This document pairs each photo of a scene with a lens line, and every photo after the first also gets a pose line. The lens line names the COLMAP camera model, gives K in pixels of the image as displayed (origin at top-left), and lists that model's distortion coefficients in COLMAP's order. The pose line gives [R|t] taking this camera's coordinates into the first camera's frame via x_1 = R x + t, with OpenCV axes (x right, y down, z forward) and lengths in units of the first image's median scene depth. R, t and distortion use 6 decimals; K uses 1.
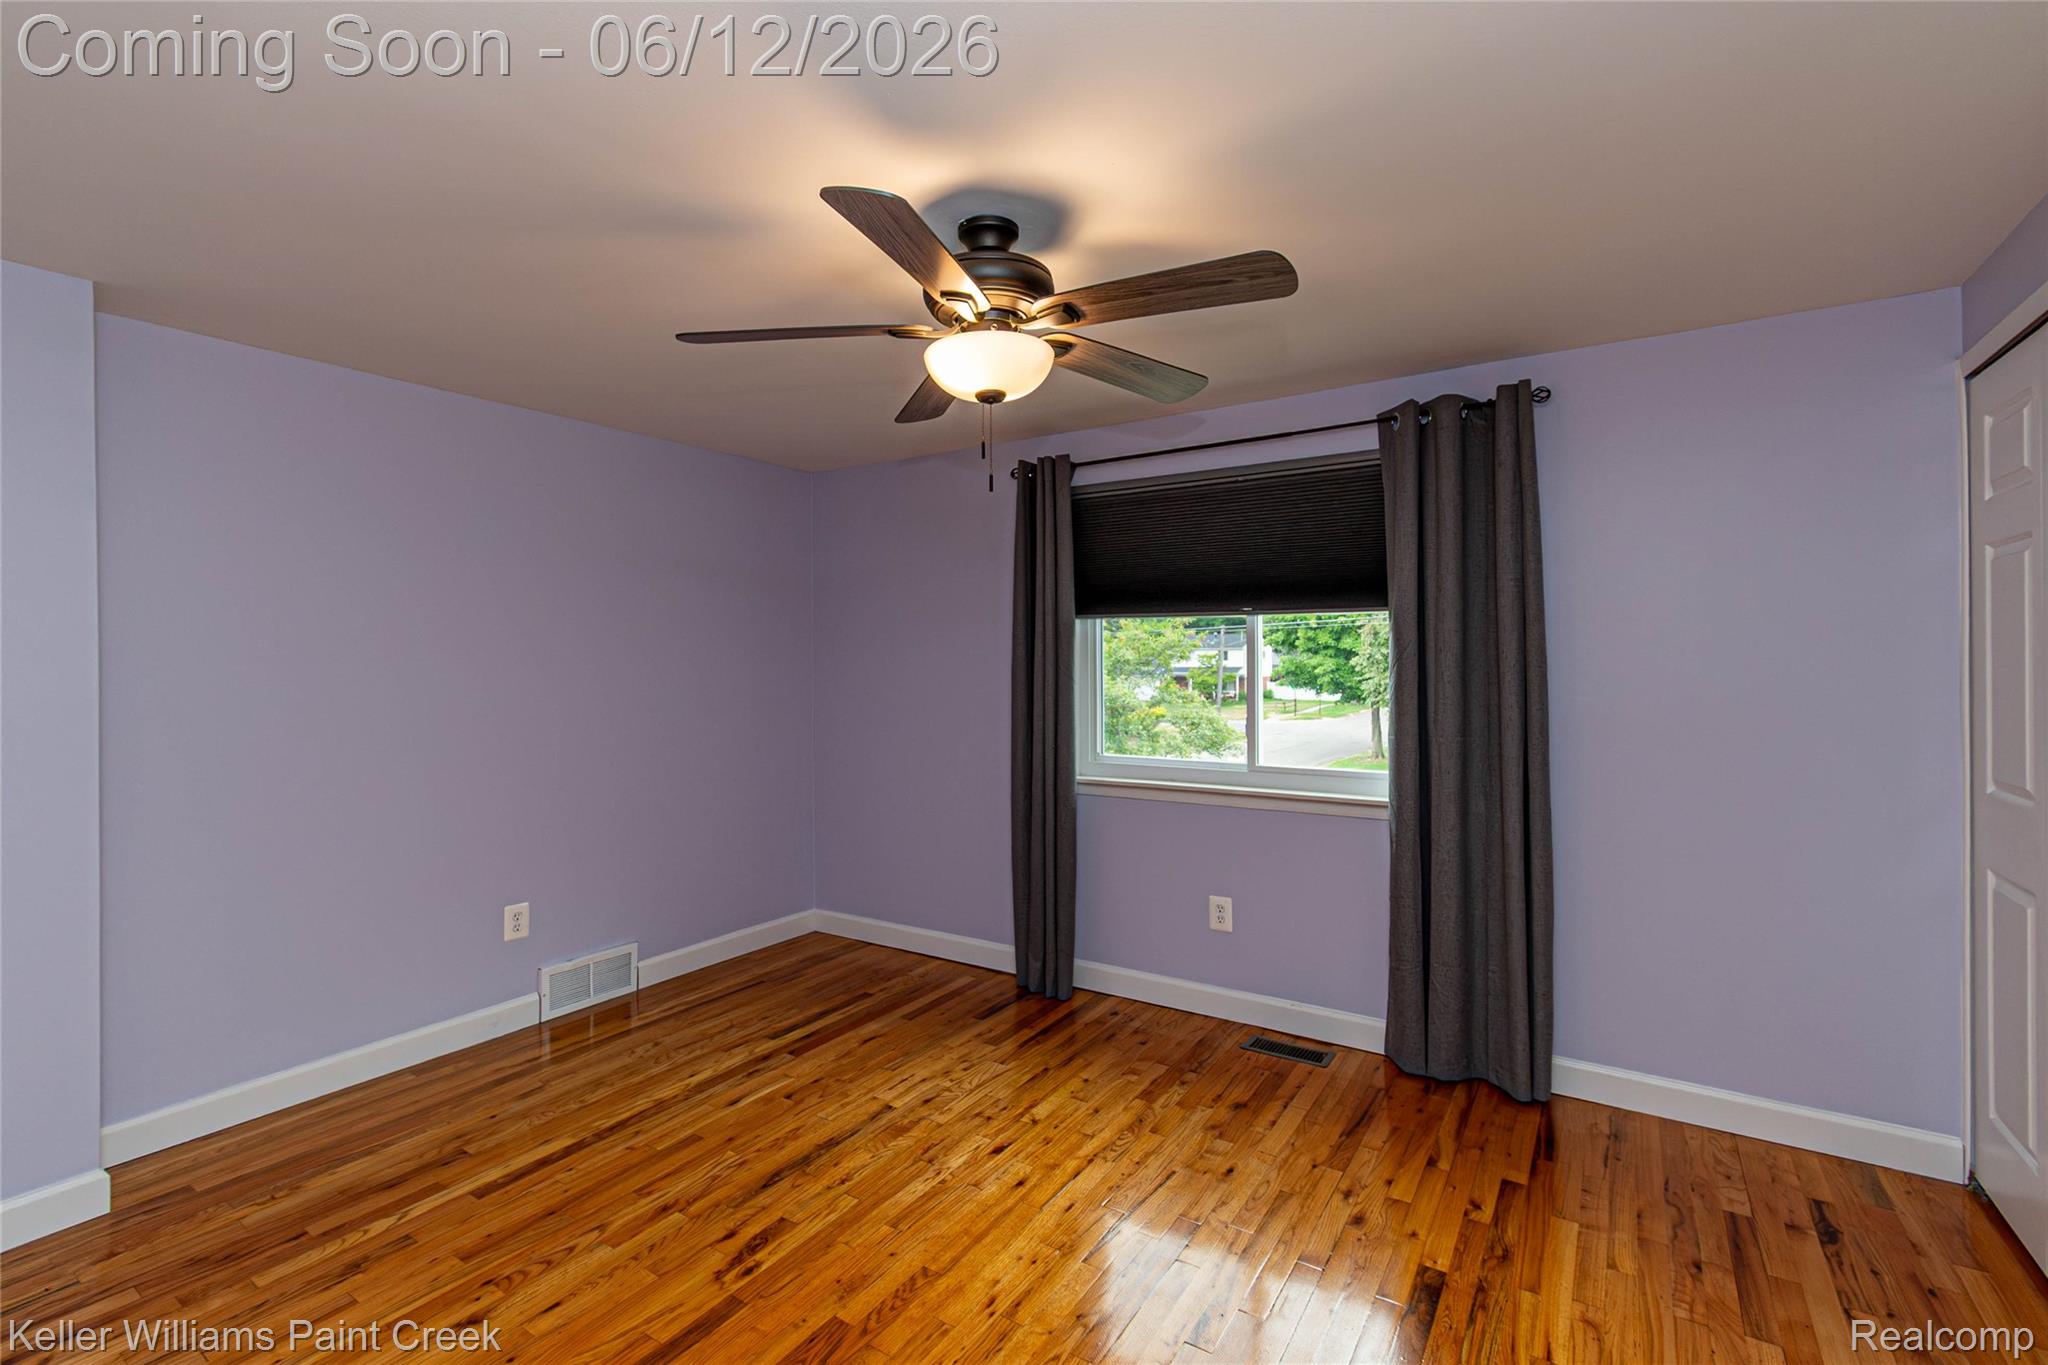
lens RADIAL K [[919.8, 0, 1007.6], [0, 919.8, 656.9], [0, 0, 1]] dist [0.002767, 0.000120]
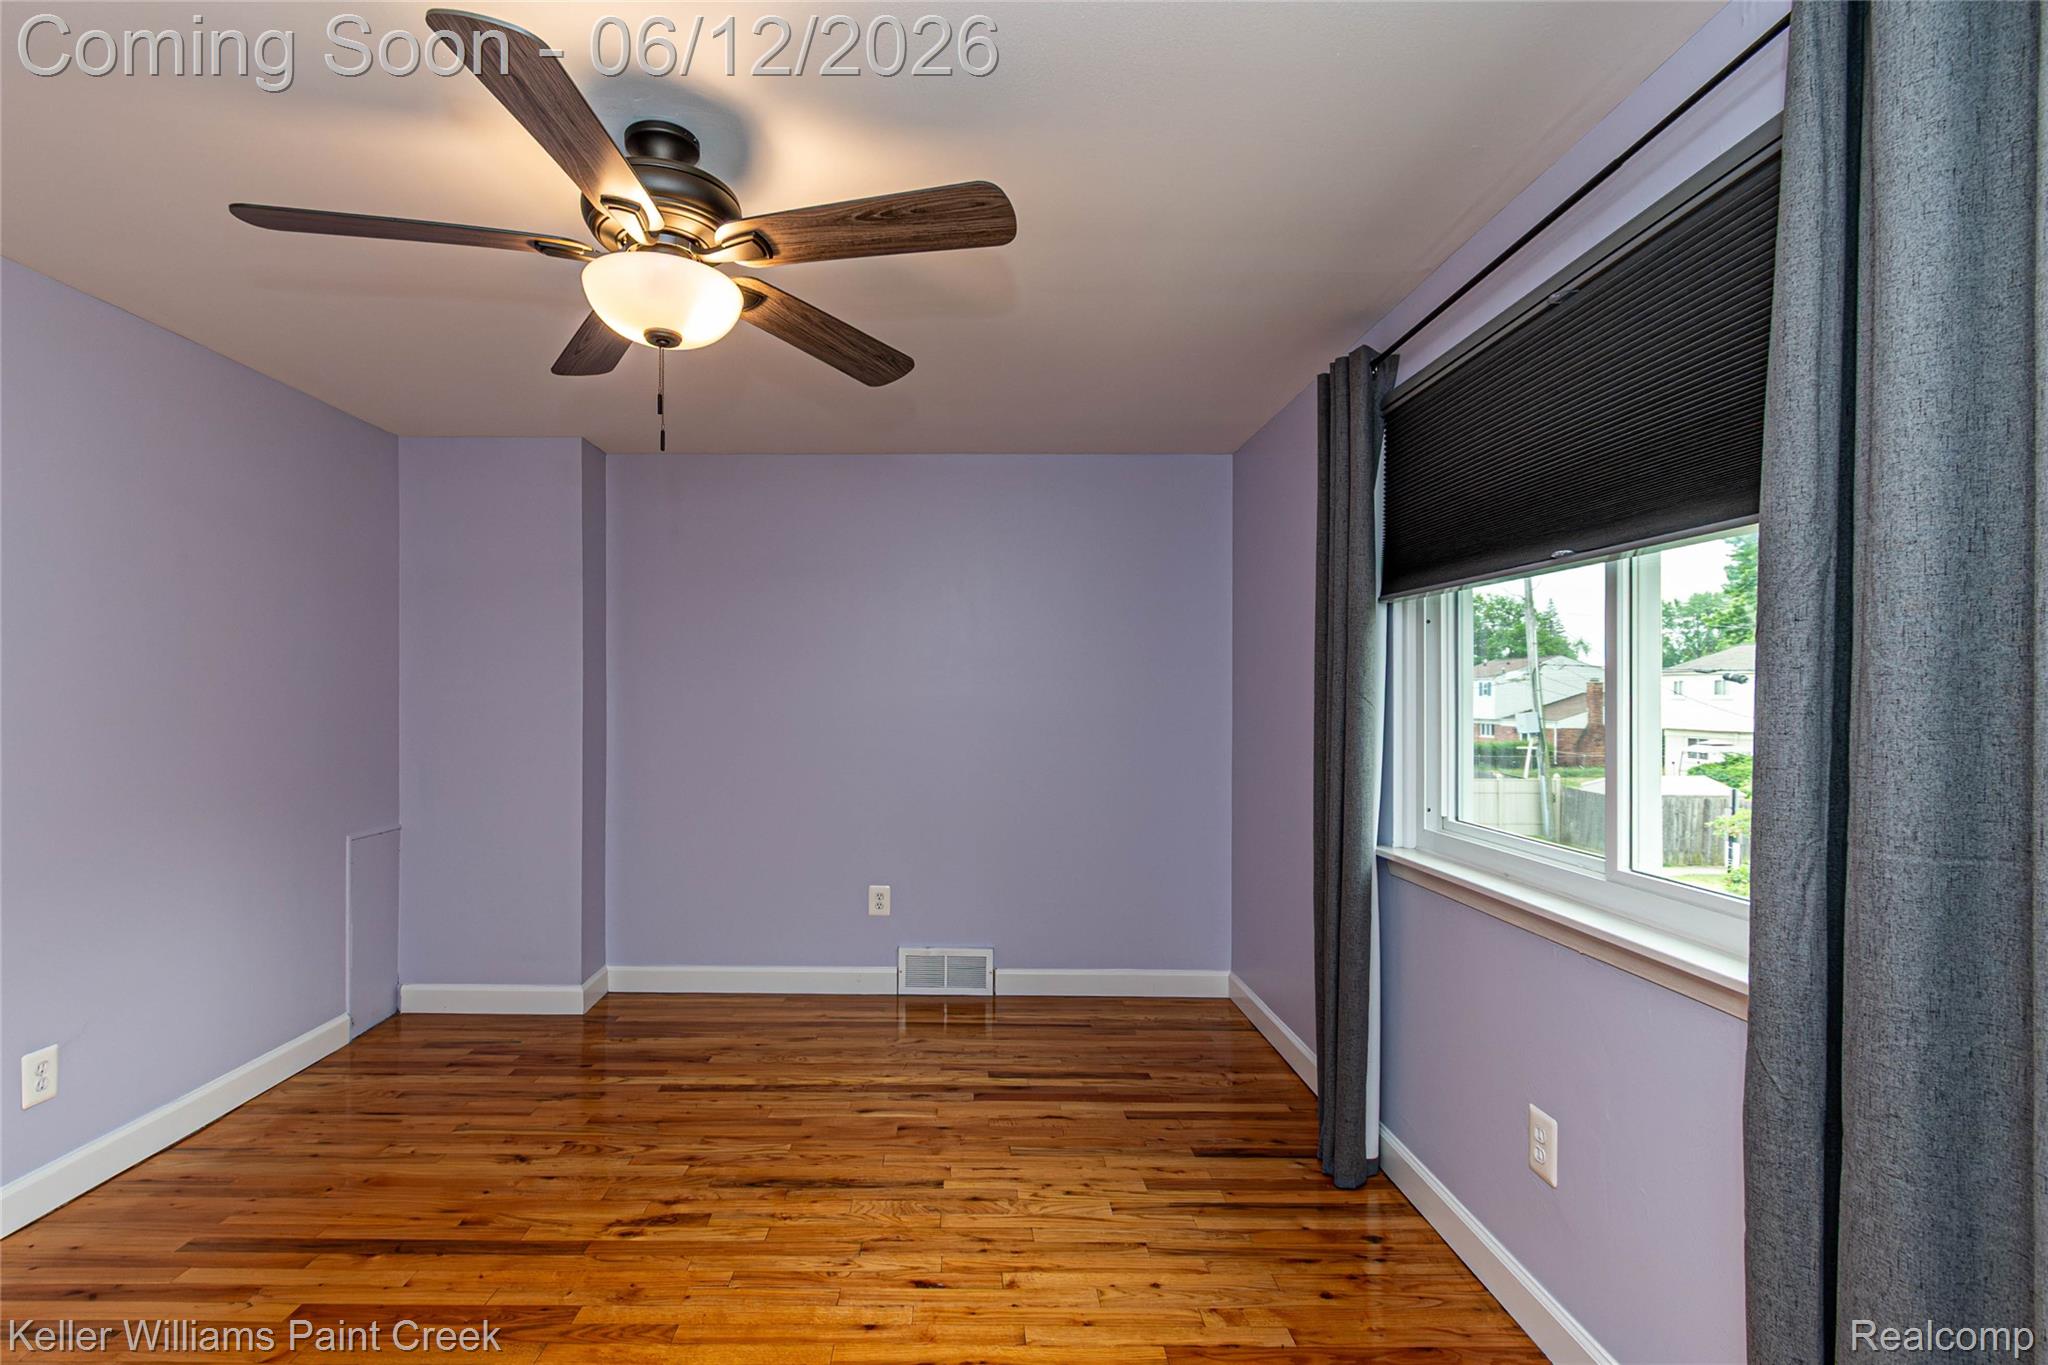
lens RADIAL K [[919.8, 0, 1007.6], [0, 919.8, 656.9], [0, 0, 1]] dist [0.002767, 0.000120]
pose [[0.553332, -0.031186, -0.832377, 0.662513], [-0.002667, 0.999227, -0.039210, 0.021857], [0.832957, 0.023916, 0.552821, 0.563900]]
